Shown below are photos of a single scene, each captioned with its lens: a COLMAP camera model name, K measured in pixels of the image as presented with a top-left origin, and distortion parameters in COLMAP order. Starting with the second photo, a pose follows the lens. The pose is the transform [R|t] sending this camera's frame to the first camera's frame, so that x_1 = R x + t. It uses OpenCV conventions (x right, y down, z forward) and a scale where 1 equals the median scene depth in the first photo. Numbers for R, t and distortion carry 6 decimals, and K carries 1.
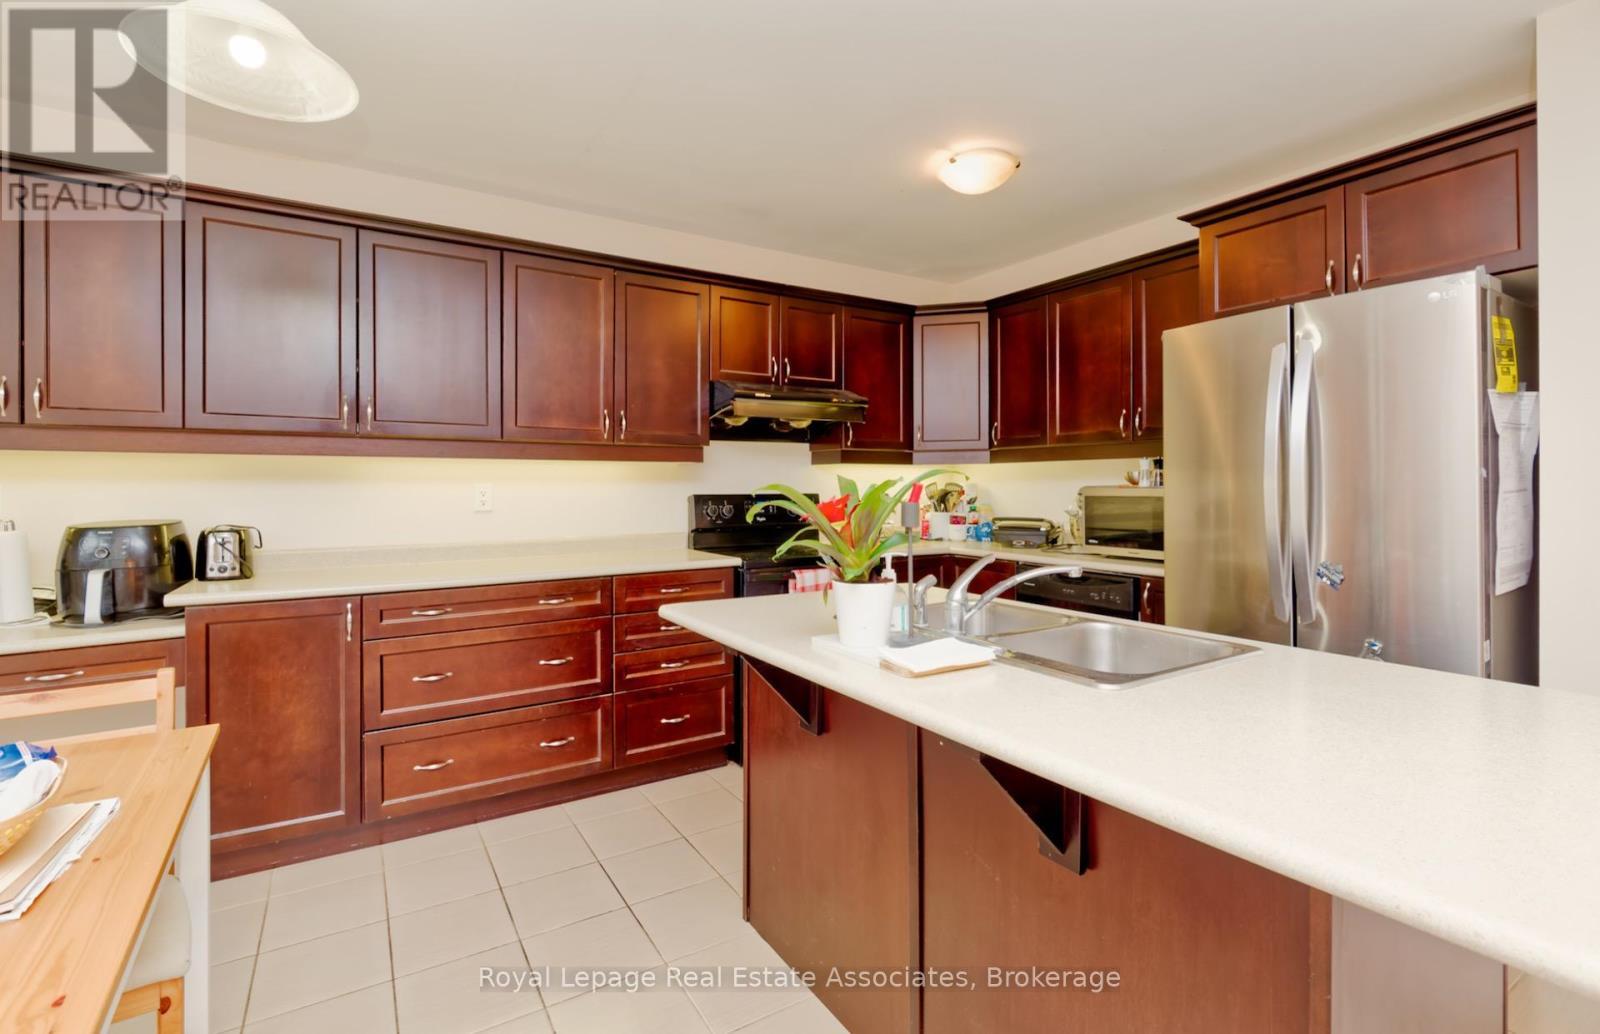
lens RADIAL K [[720.4, 0, 798.4], [0, 720.4, 496.9], [0, 0, 1]] dist [0.000763, -0.000194]
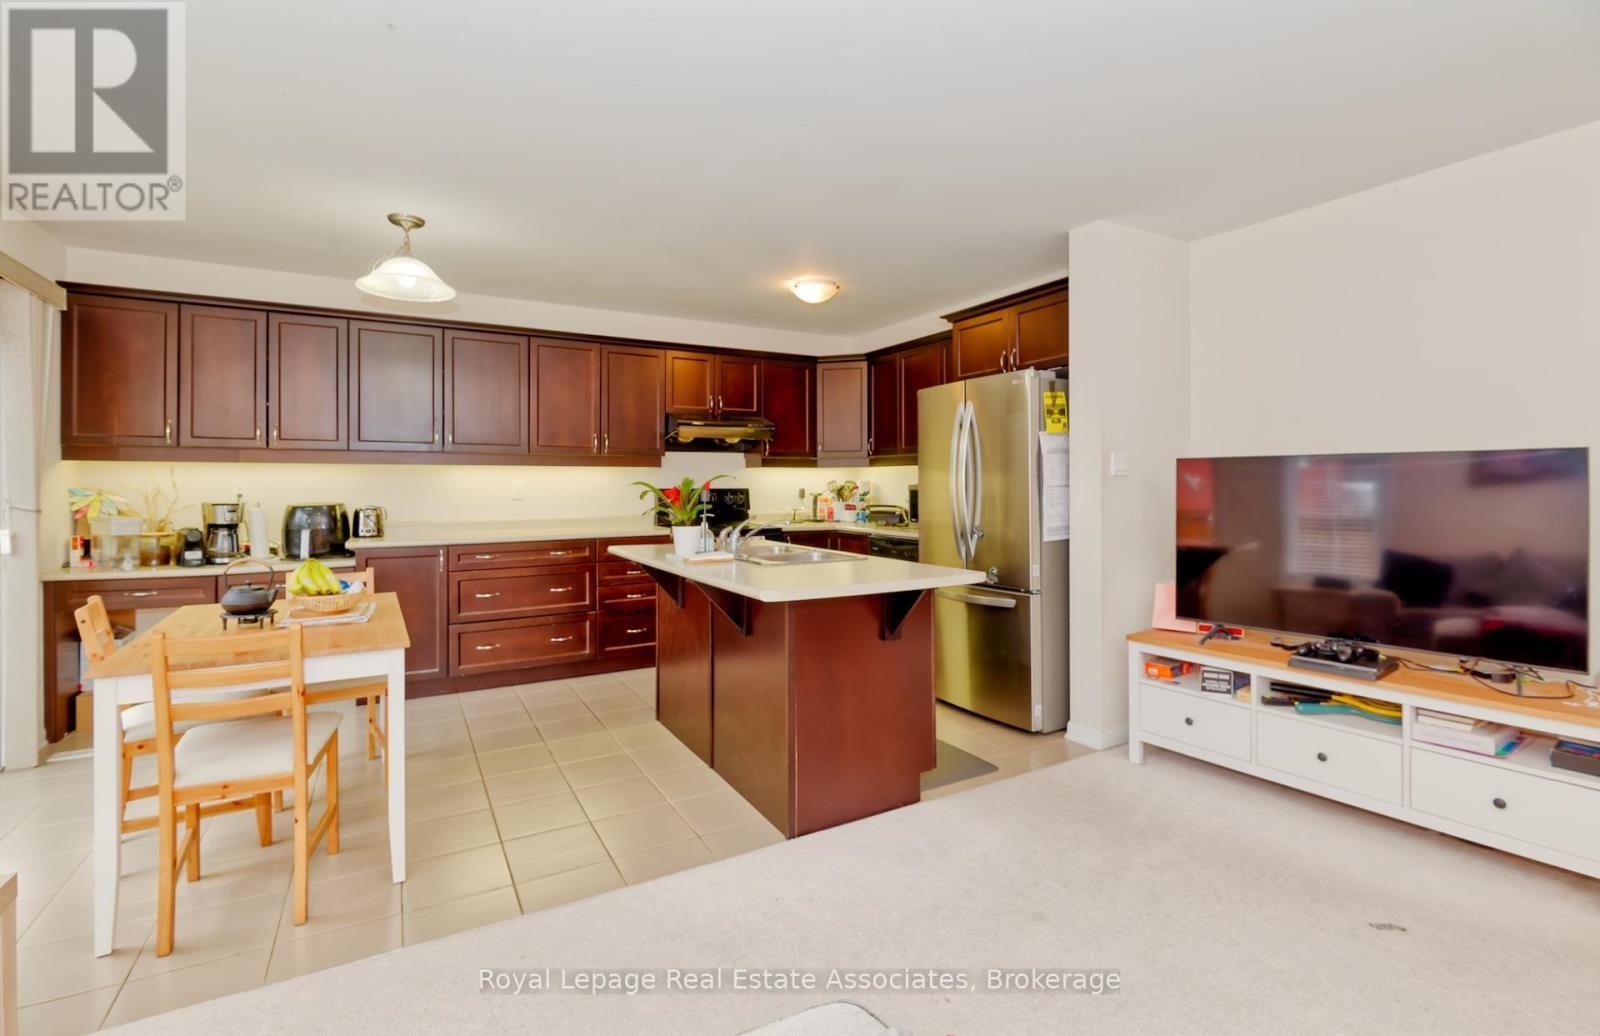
lens RADIAL K [[715.3, 0, 800.6], [0, 715.3, 493.5], [0, 0, 1]] dist [0.000647, -0.000270]
pose [[0.999173, 0.000103, -0.040667, 0.249369], [-0.000206, 0.999997, -0.002514, 0.011751], [0.040667, 0.002521, 0.999170, -0.548856]]
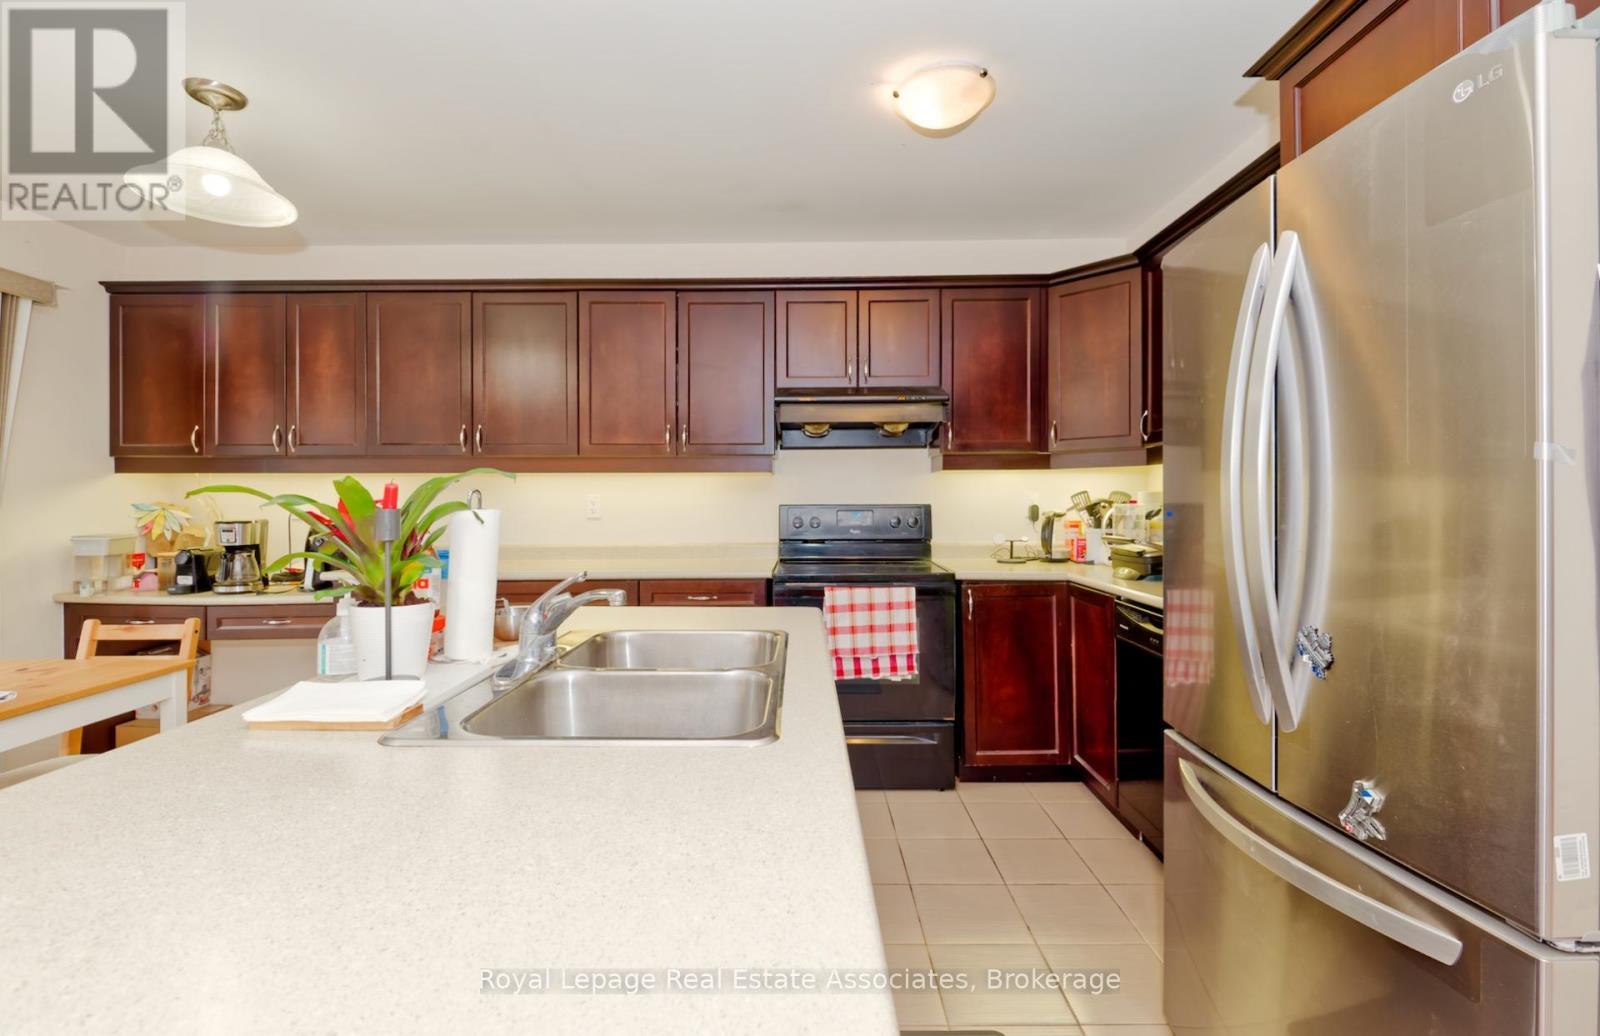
lens RADIAL K [[696.3, 0, 810.1], [0, 696.3, 509.1], [0, 0, 1]] dist [-0.016821, -0.000254]
pose [[0.847716, 0.004624, -0.530430, 0.472709], [-0.007186, 0.999970, -0.002767, 0.005741], [0.530401, 0.006158, 0.847724, 0.250665]]
